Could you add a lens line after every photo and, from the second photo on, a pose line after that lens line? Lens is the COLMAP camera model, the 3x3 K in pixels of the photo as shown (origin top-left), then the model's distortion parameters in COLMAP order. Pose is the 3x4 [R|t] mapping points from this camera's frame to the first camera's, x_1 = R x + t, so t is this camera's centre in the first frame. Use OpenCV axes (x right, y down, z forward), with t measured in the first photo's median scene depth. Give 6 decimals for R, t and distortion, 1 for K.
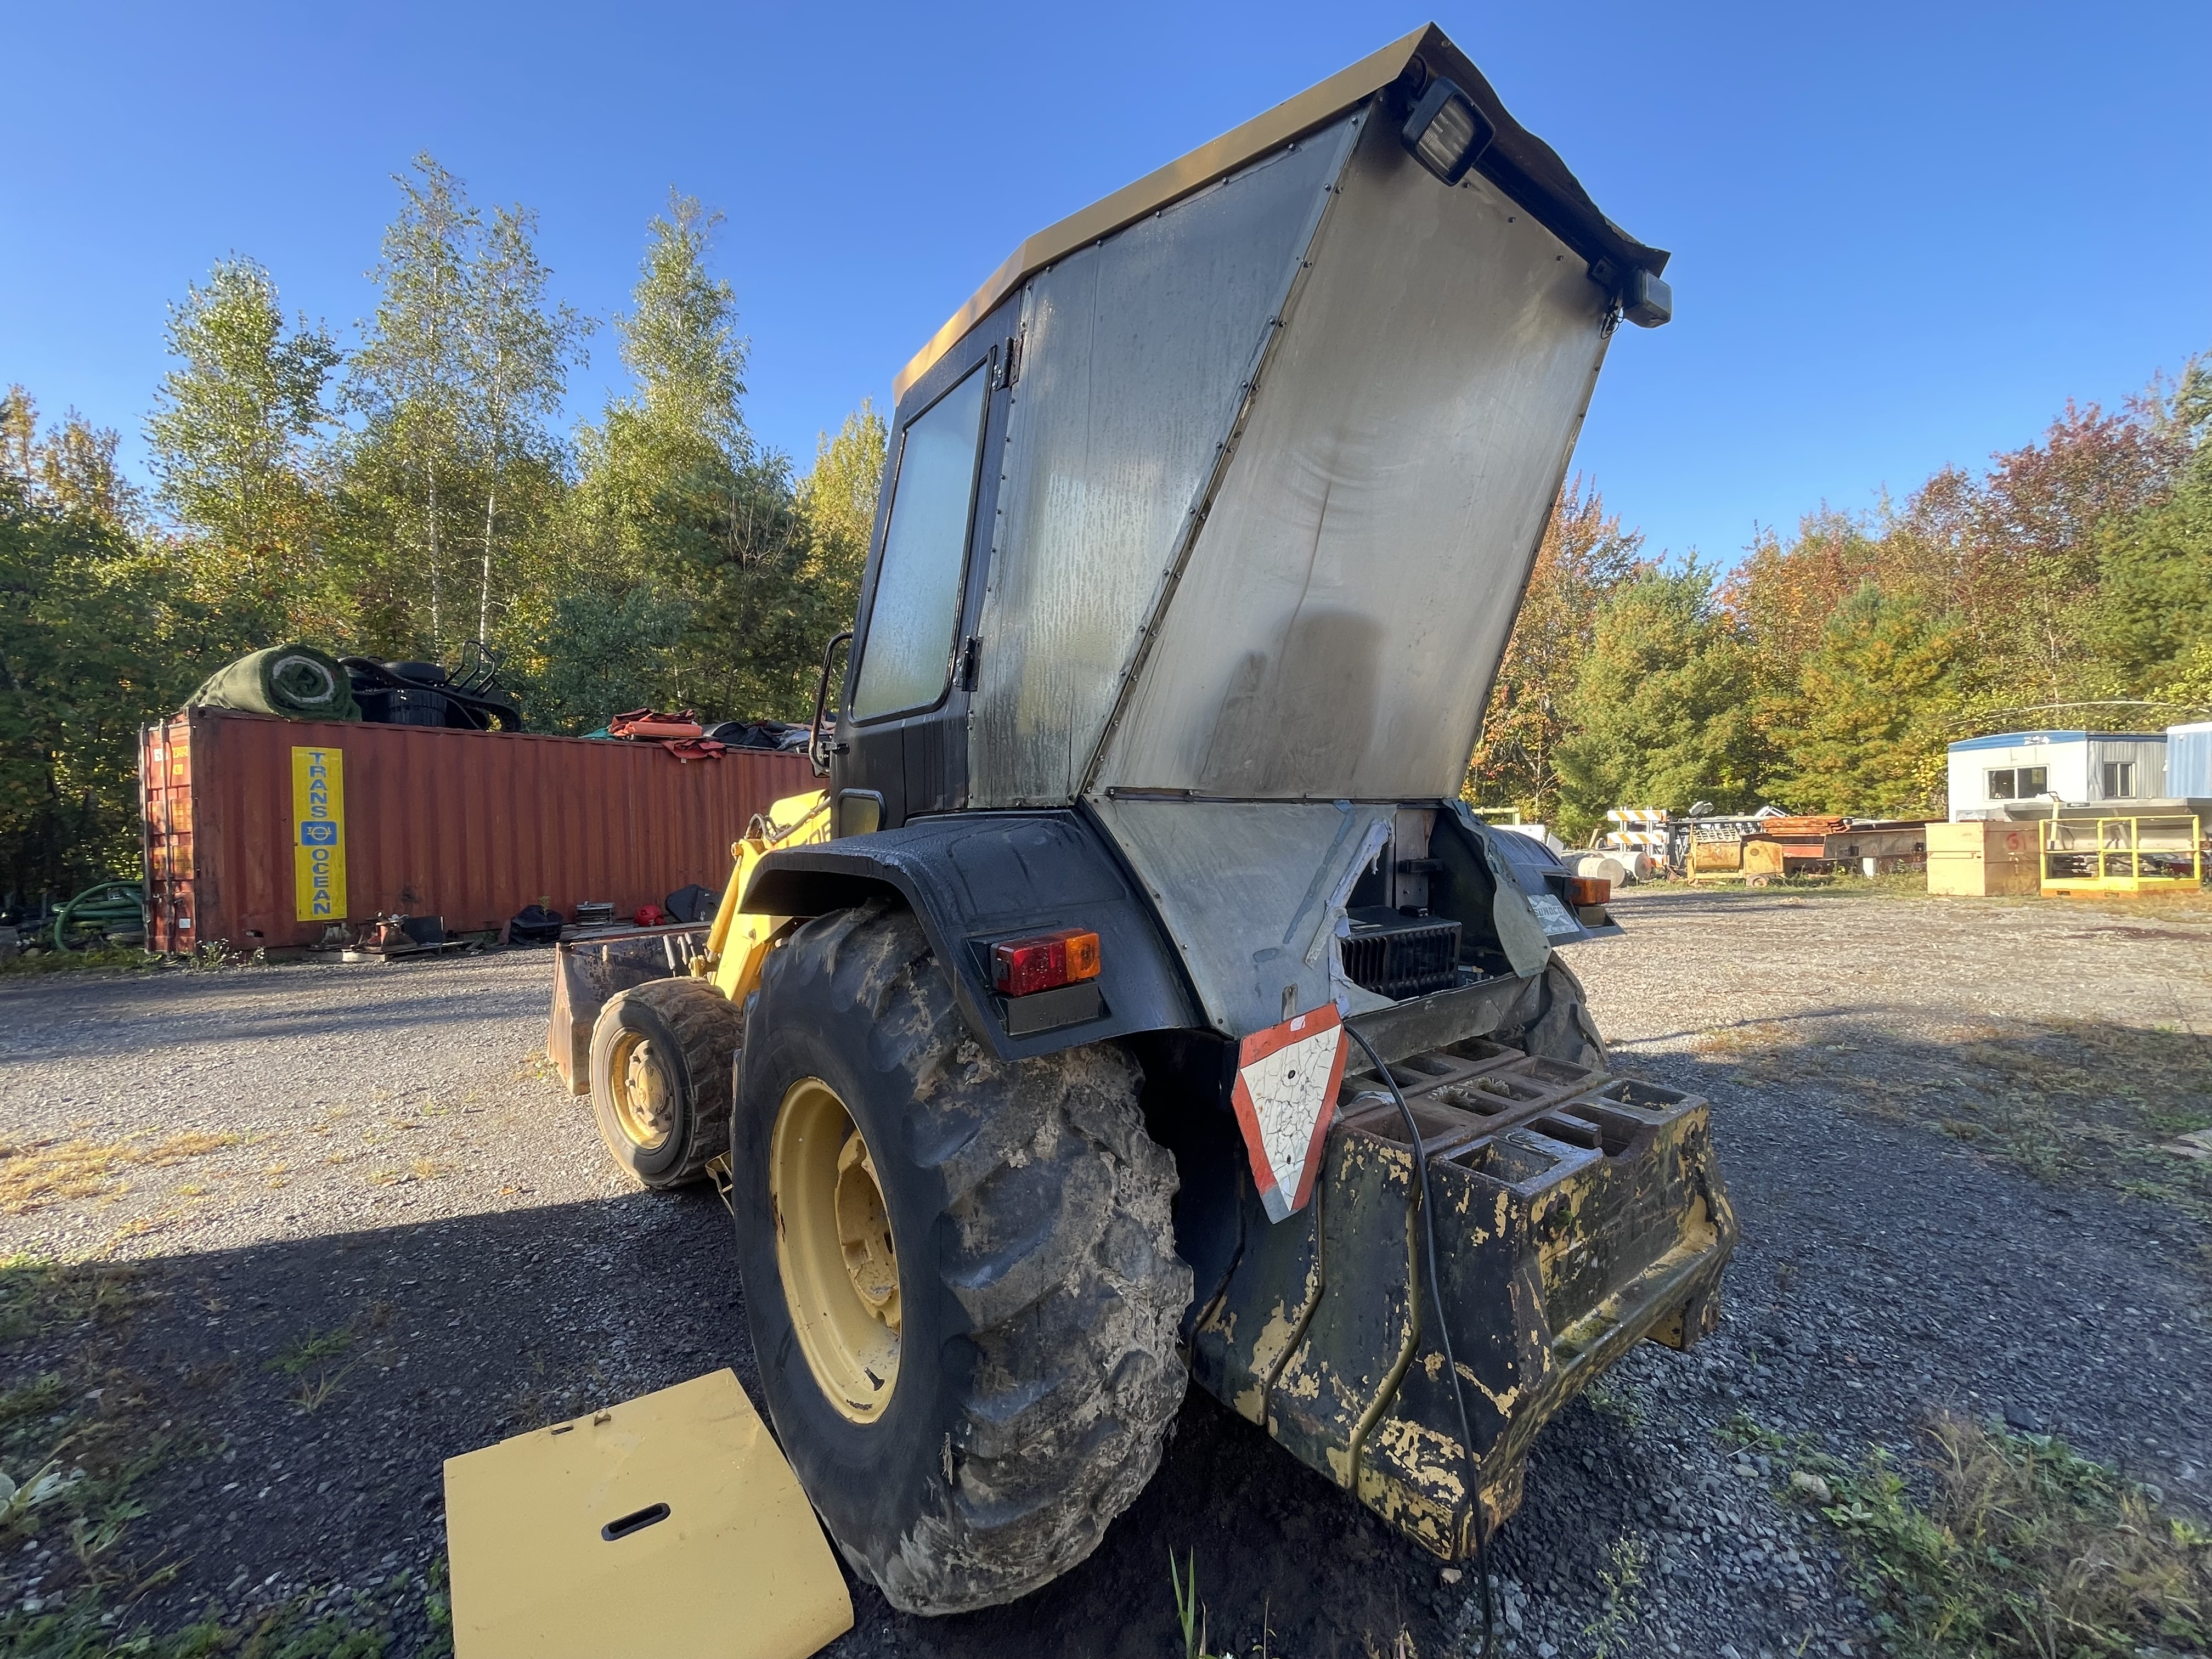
lens RADIAL K [[889.4, 0, 1106.0], [0, 889.4, 829.5], [0, 0, 1]] dist [-0.002510, 0.000032]
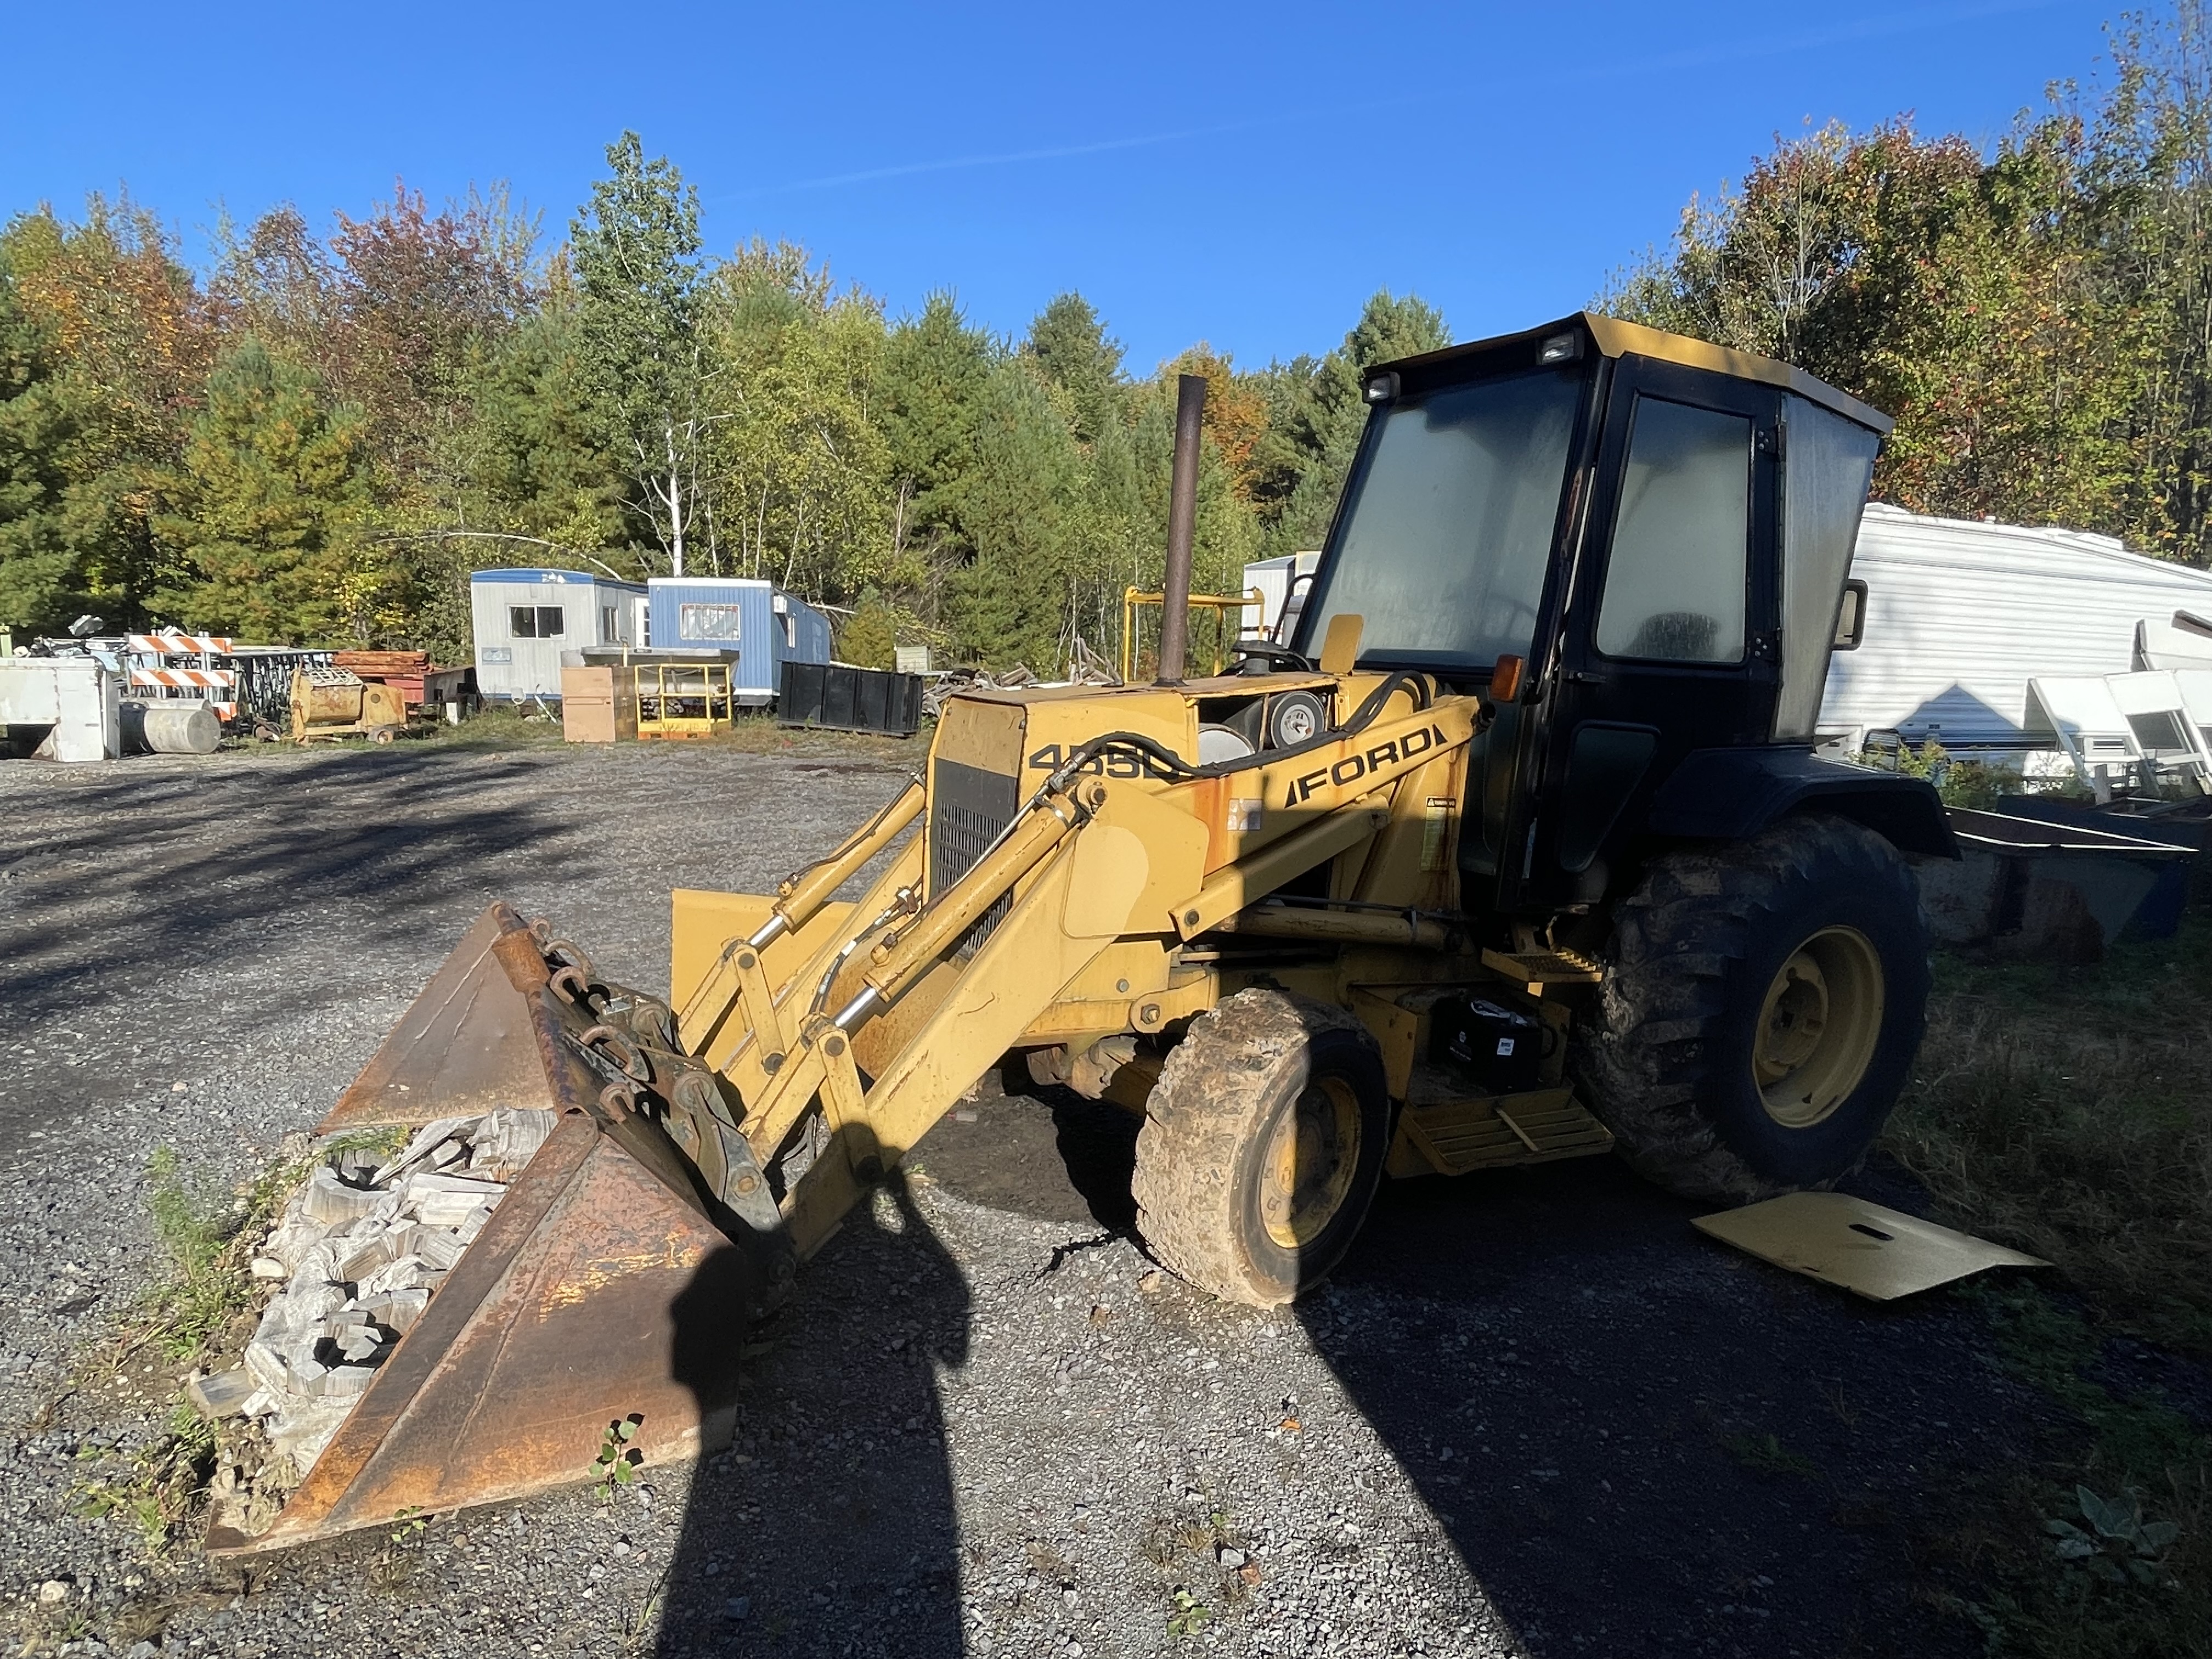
lens RADIAL K [[1214.6, 0, 1106.0], [0, 1214.6, 829.5], [0, 0, 1]] dist [-0.000472, 0.000887]
pose [[0.211018, -0.116336, 0.970535, -0.067600], [-0.023980, 0.991977, 0.124120, -0.002902], [-0.977188, -0.049465, 0.206535, 0.046243]]
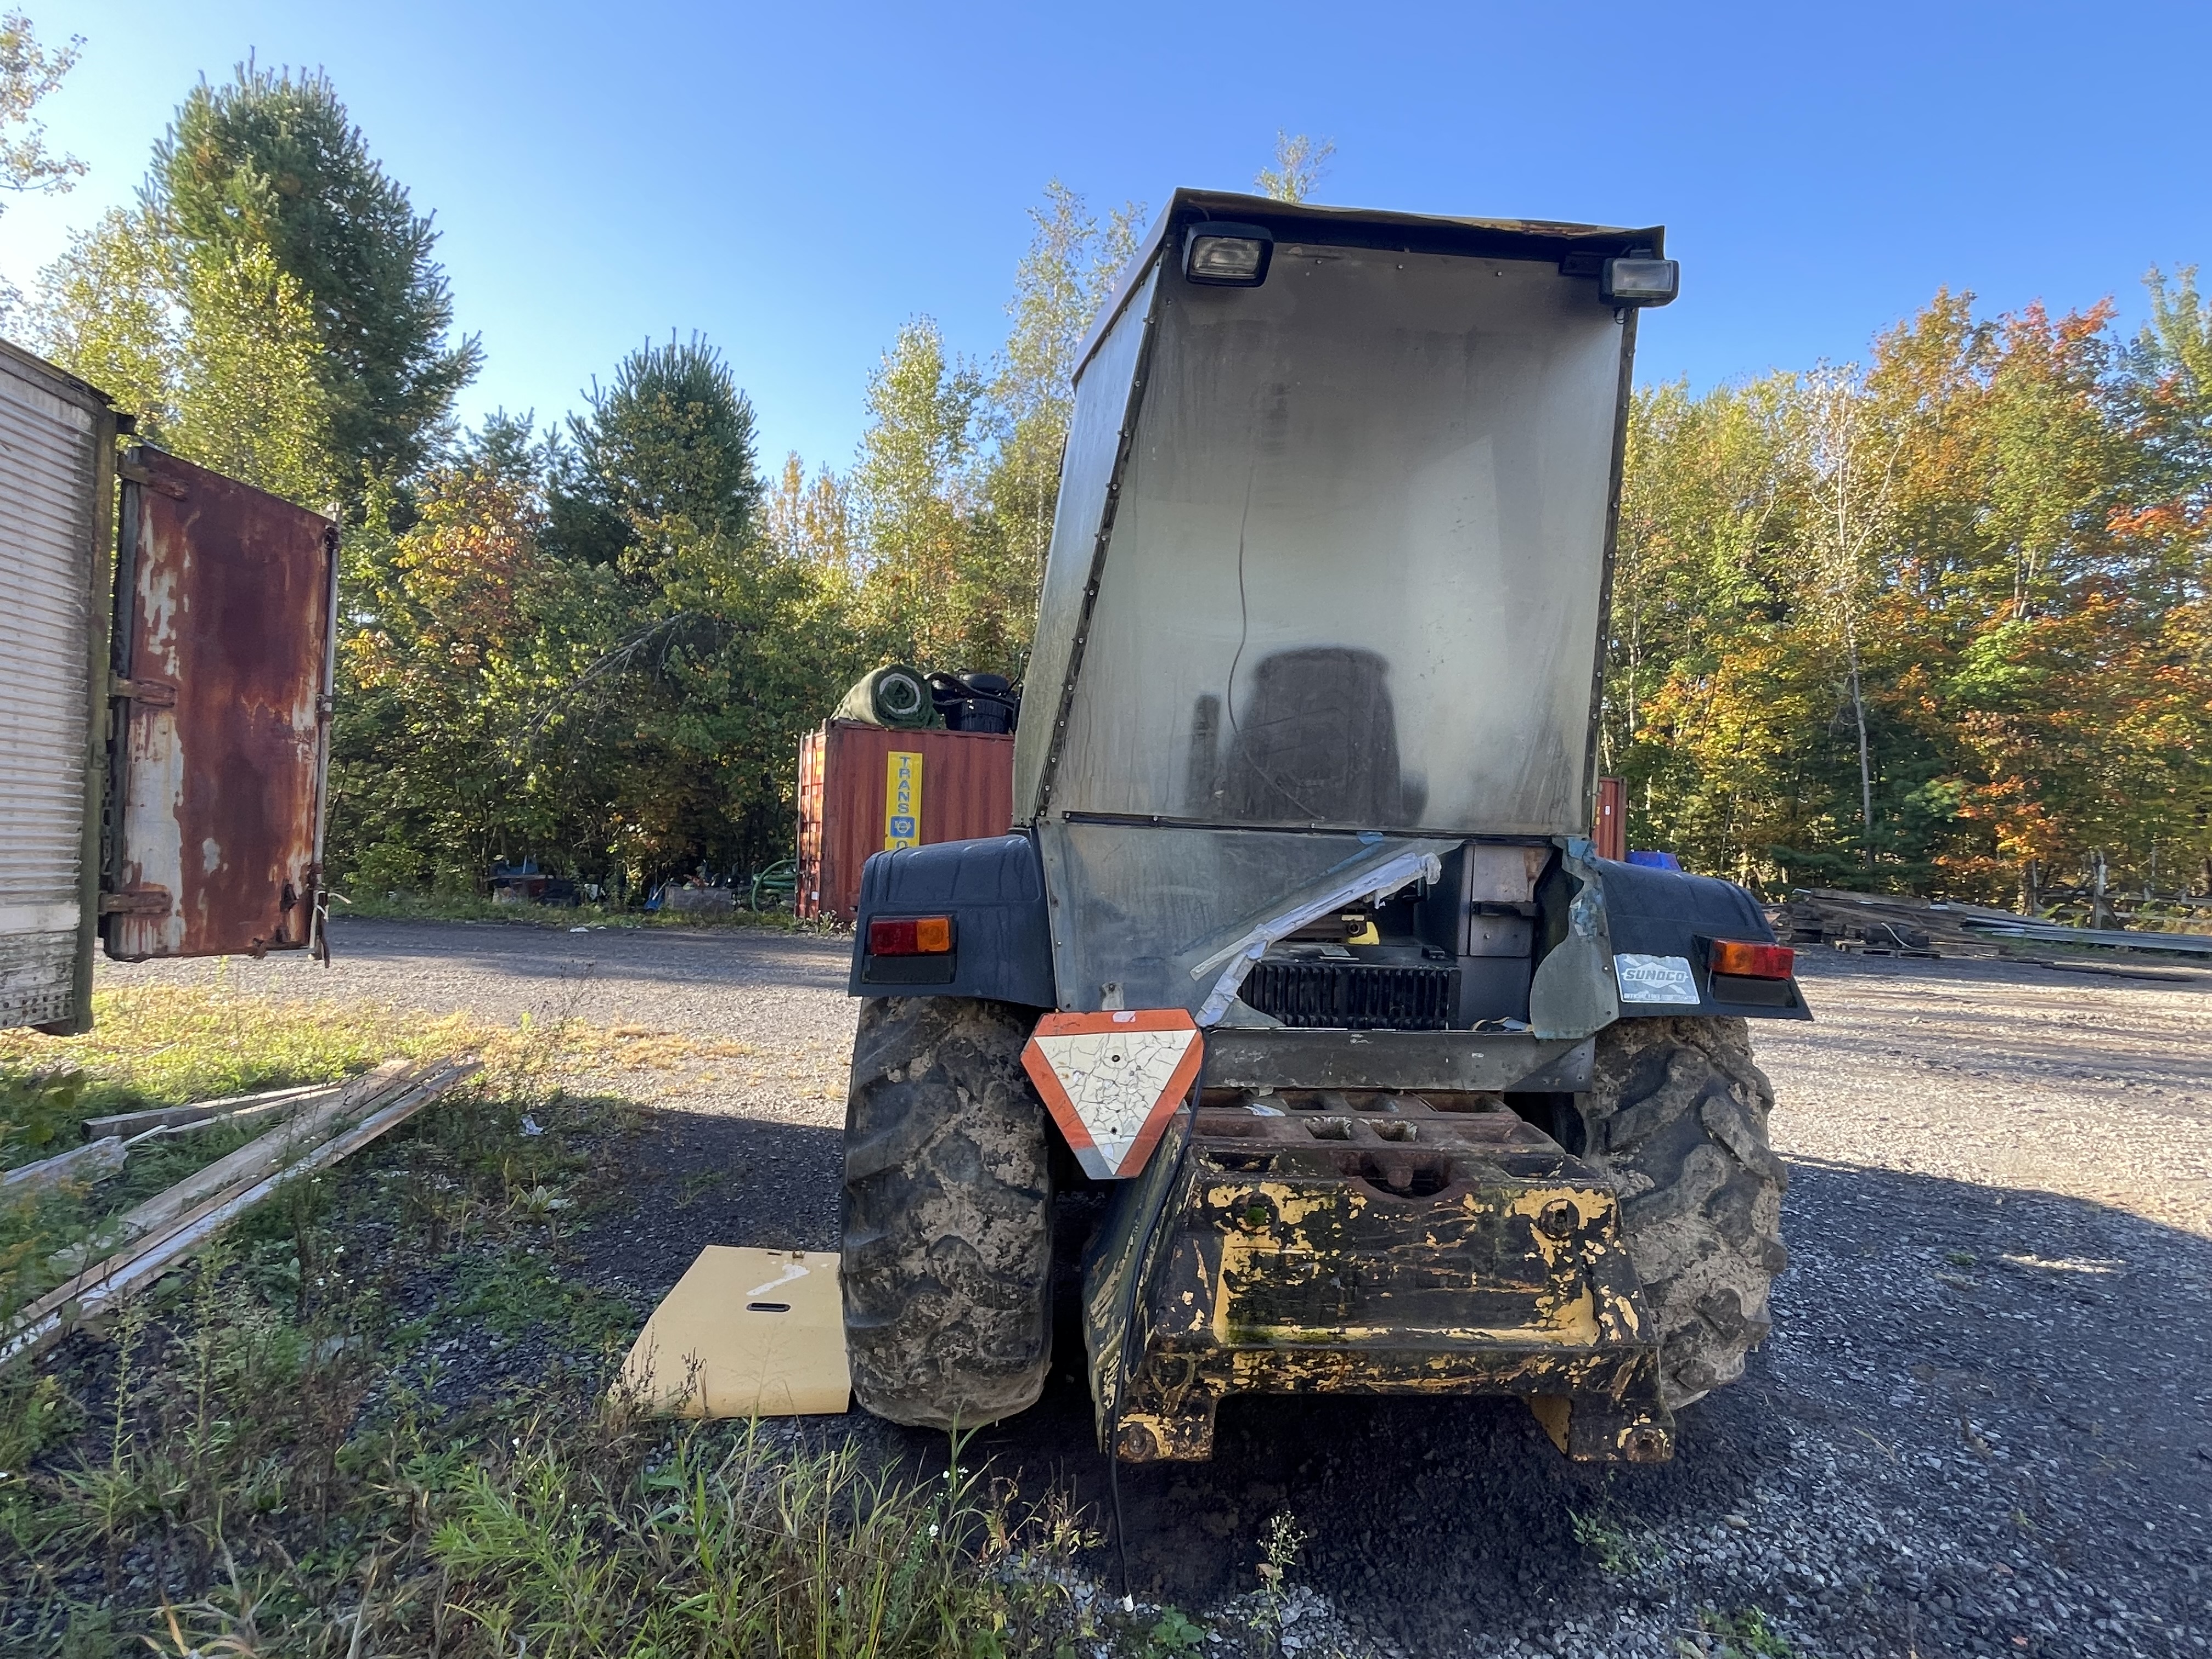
lens RADIAL K [[1075.5, 0, 1106.0], [0, 1075.5, 829.5], [0, 0, 1]] dist [0.012338, 0.000056]
pose [[0.834761, 0.041285, -0.549063, 0.294617], [-0.050671, 0.998713, -0.001942, -0.008061], [0.548276, 0.029443, 0.835779, -0.065932]]
